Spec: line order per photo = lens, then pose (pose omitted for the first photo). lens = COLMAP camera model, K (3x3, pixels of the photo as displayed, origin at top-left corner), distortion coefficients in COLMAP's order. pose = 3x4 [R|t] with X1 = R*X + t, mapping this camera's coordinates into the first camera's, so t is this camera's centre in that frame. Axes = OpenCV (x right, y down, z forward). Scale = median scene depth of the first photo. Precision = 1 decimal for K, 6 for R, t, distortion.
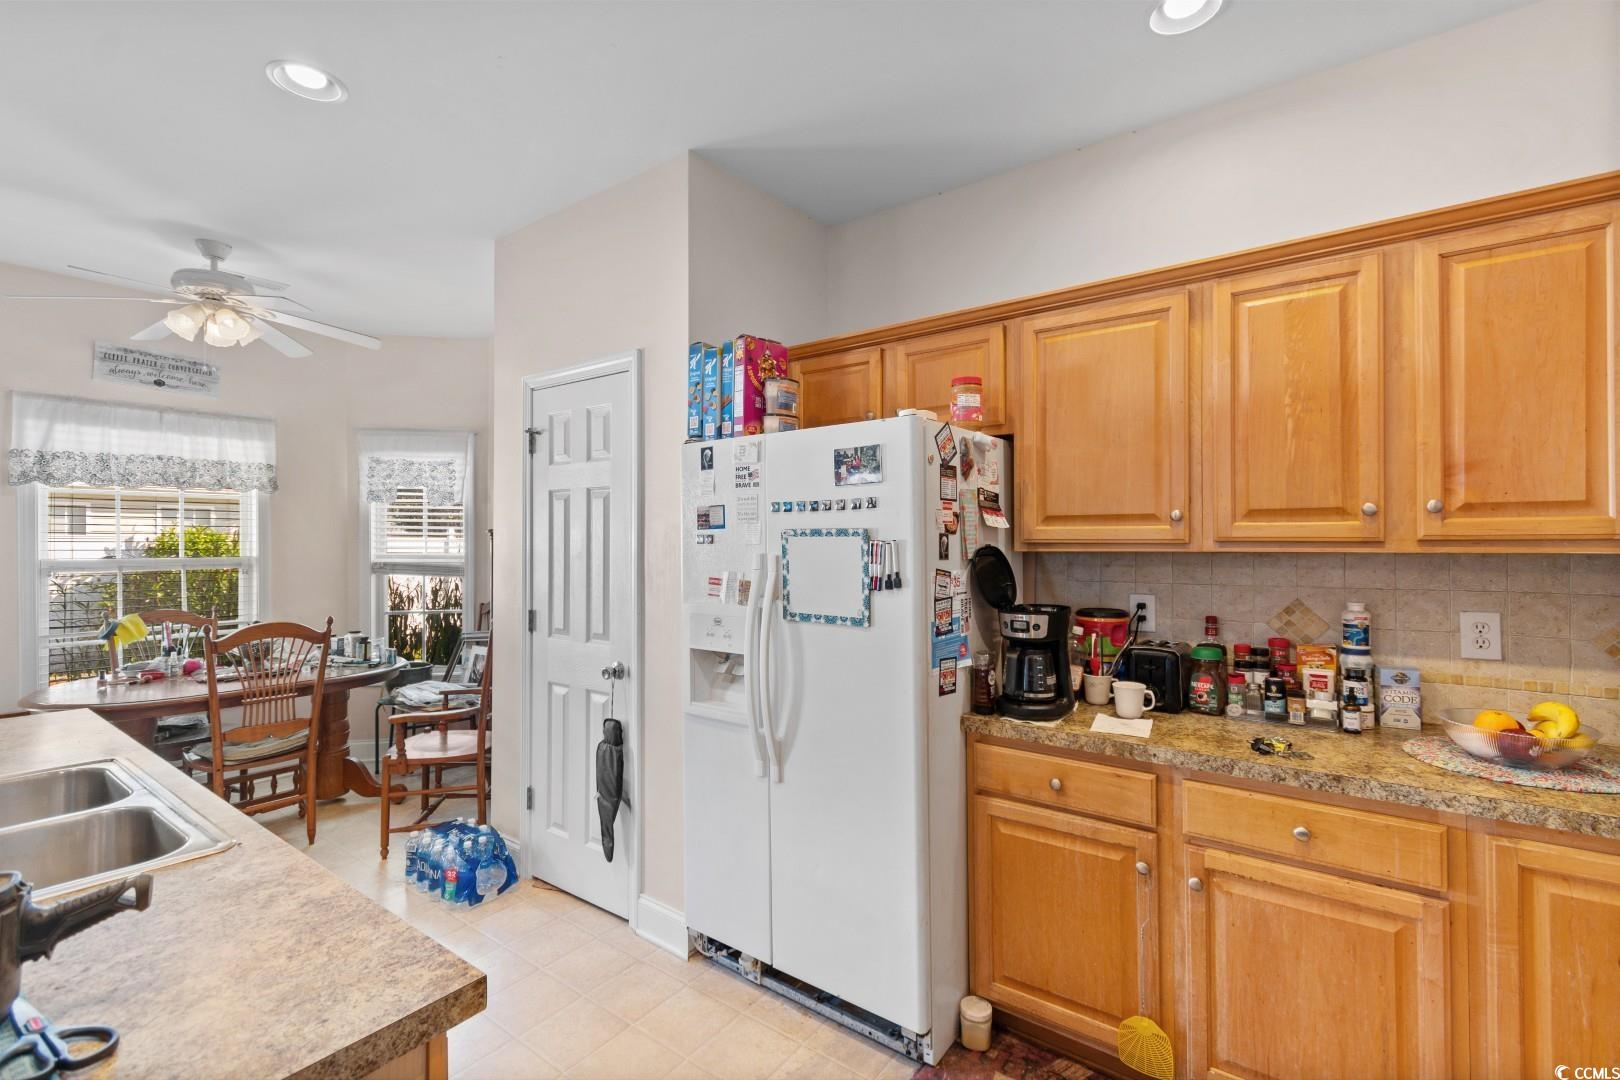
lens RADIAL K [[713.0, 0, 815.3], [0, 713.0, 537.9], [0, 0, 1]] dist [0.003926, -0.000921]
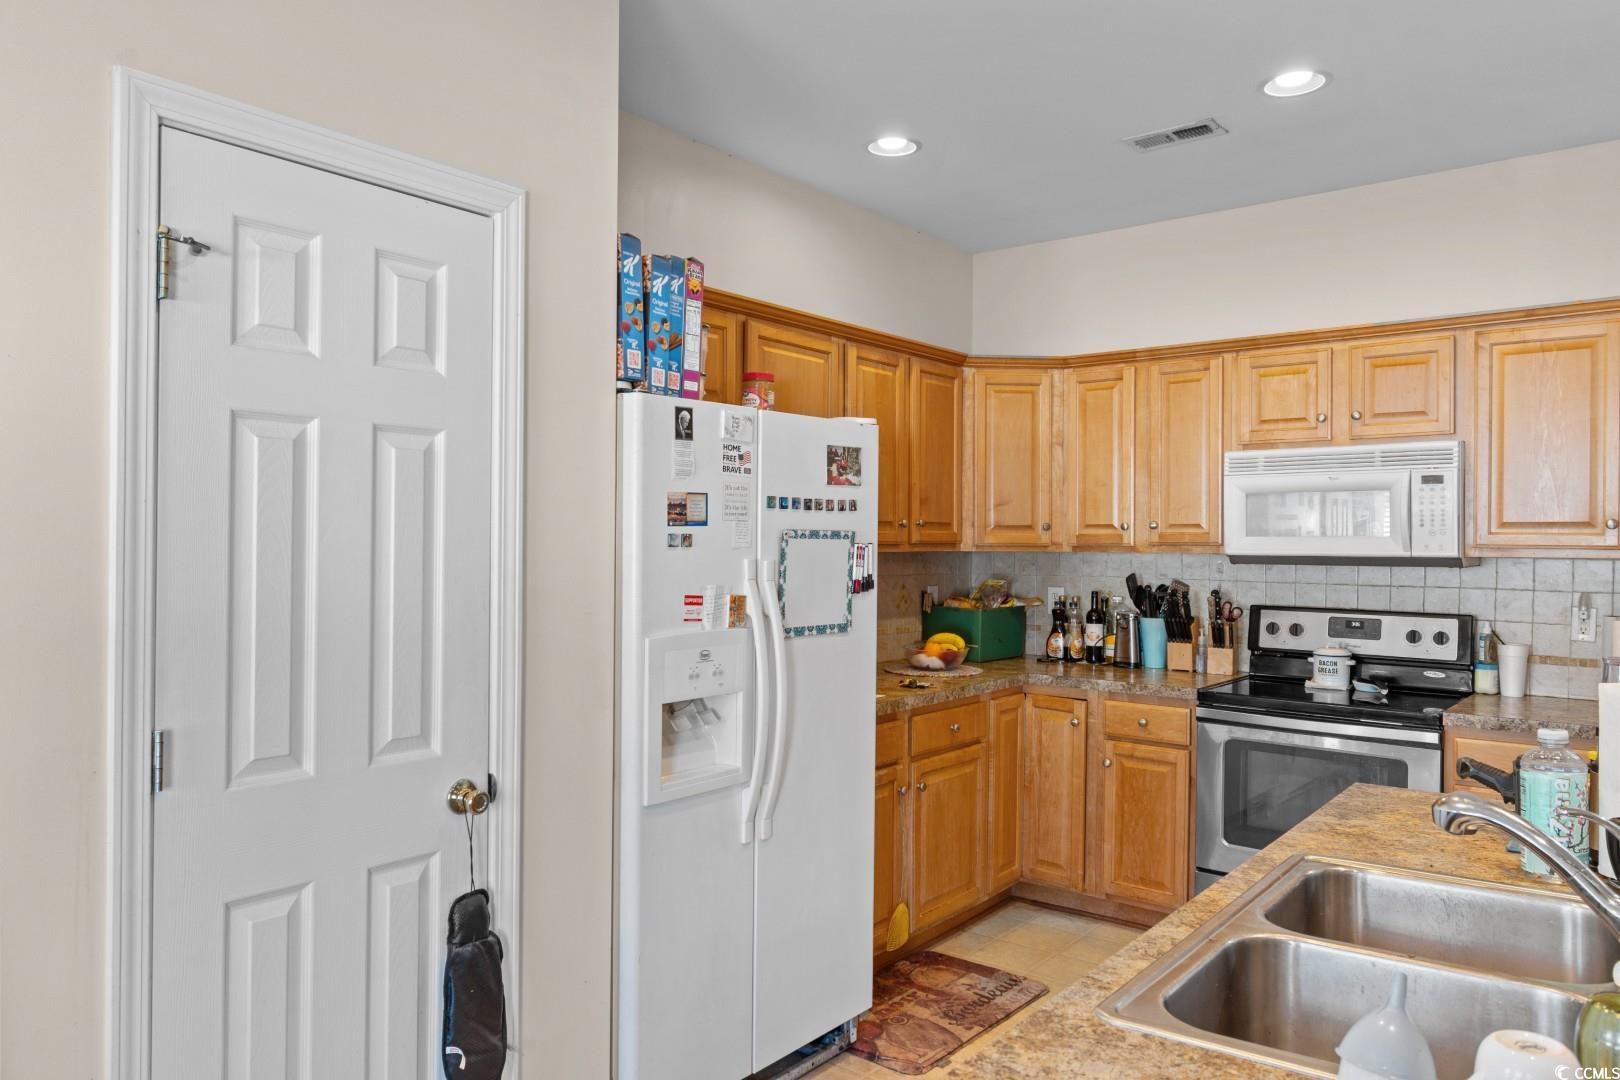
lens RADIAL K [[1131.0, 0, 810.0], [0, 1131.0, 540.0], [0, 0, 1]] dist [0.006055, -0.003440]
pose [[0.031429, 0.002957, 0.999502, -1.253188], [-0.011224, 0.999934, -0.002605, 0.003061], [-0.999443, -0.011137, 0.031460, 0.848952]]
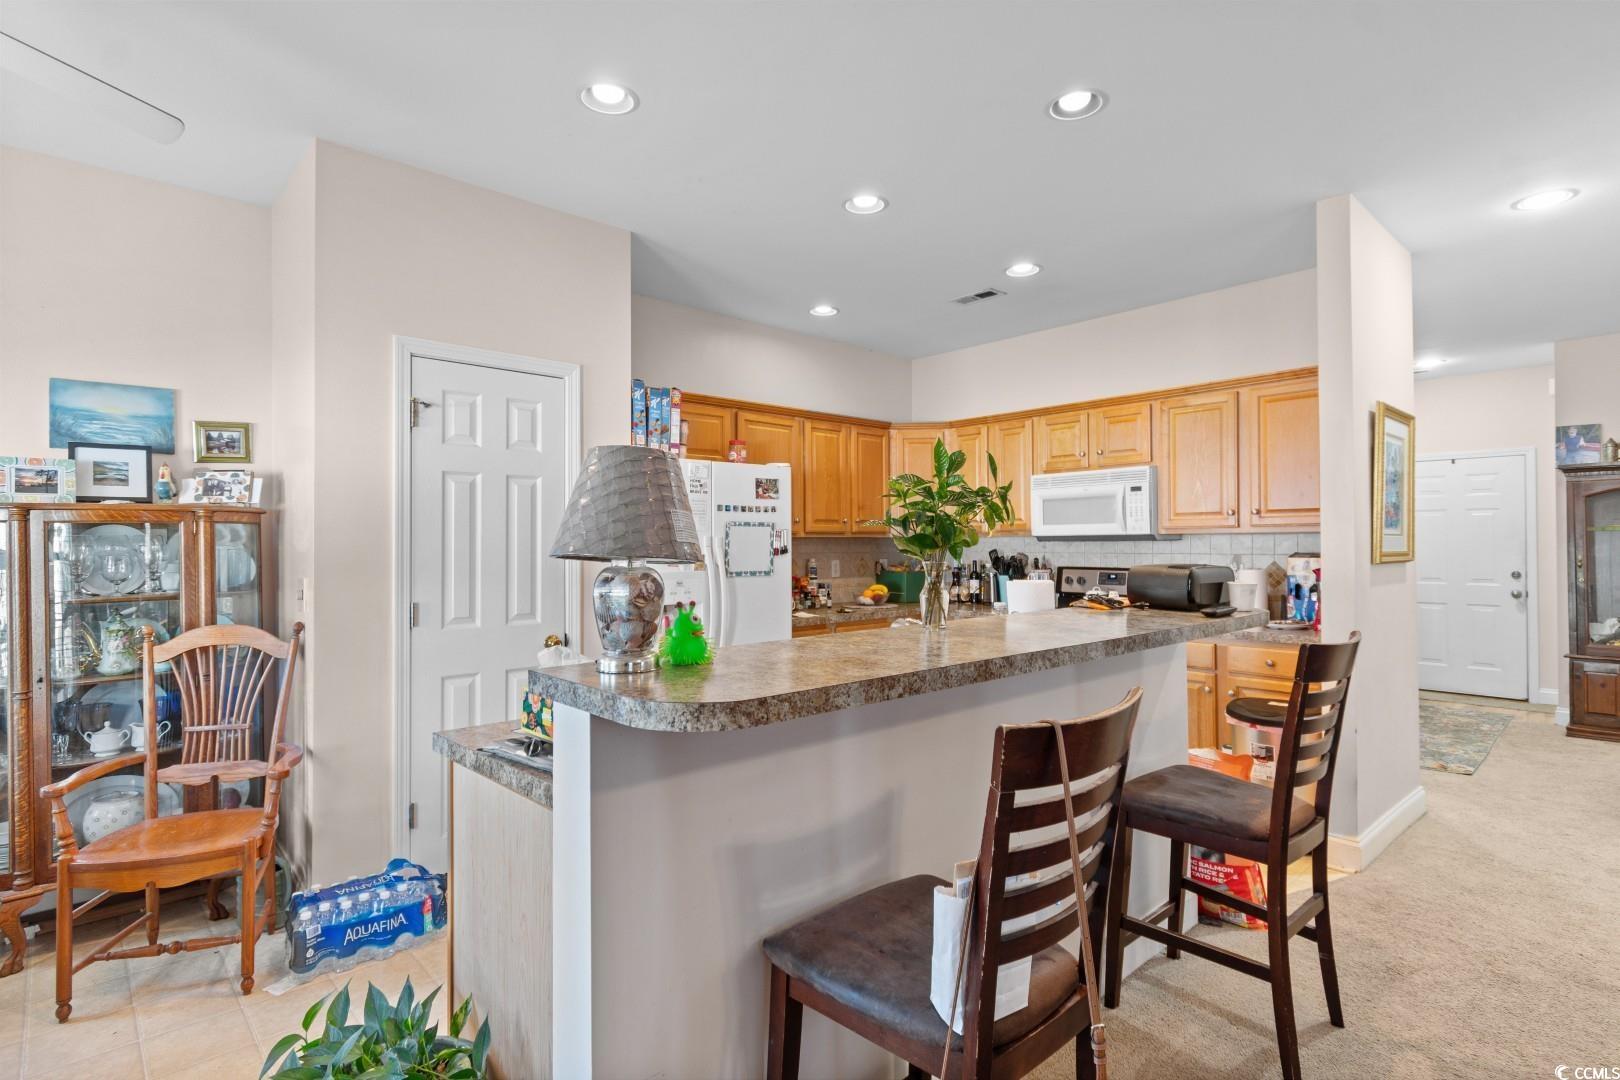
lens RADIAL K [[804.4, 0, 810.0], [0, 804.4, 540.0], [0, 0, 1]] dist [0.001253, 0.000226]
pose [[0.187824, 0.006525, 0.982181, -1.679411], [0.000488, 0.999977, -0.006737, 0.039461], [-0.982203, 0.001745, 0.187816, 0.424086]]
